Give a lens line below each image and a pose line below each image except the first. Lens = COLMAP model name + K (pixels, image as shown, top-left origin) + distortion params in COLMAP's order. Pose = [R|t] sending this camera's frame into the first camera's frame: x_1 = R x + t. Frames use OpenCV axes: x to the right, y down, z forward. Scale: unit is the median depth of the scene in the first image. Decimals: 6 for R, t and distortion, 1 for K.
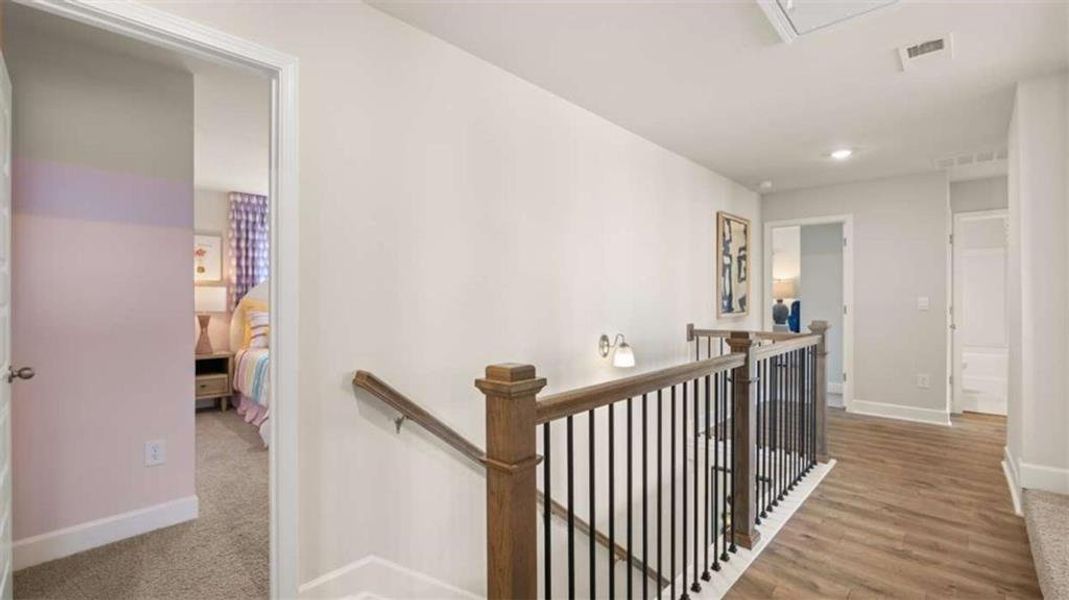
lens RADIAL K [[469.2, 0, 534.3], [0, 469.2, 298.2], [0, 0, 1]] dist [0.003820, 0.000686]
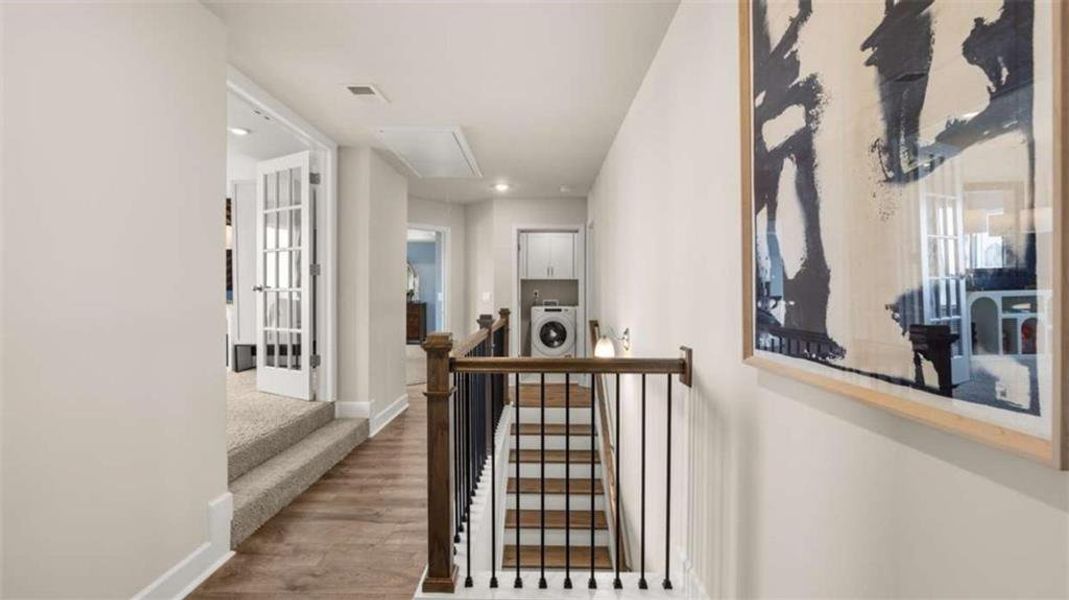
lens RADIAL K [[469.2, 0, 533.5], [0, 469.2, 296.7], [0, 0, 1]] dist [0.003820, 0.000686]
pose [[-0.735236, -0.000061, -0.677811, 0.378226], [-0.000445, 1.000000, 0.000392, 0.001579], [0.677811, 0.000590, -0.735236, 0.620171]]
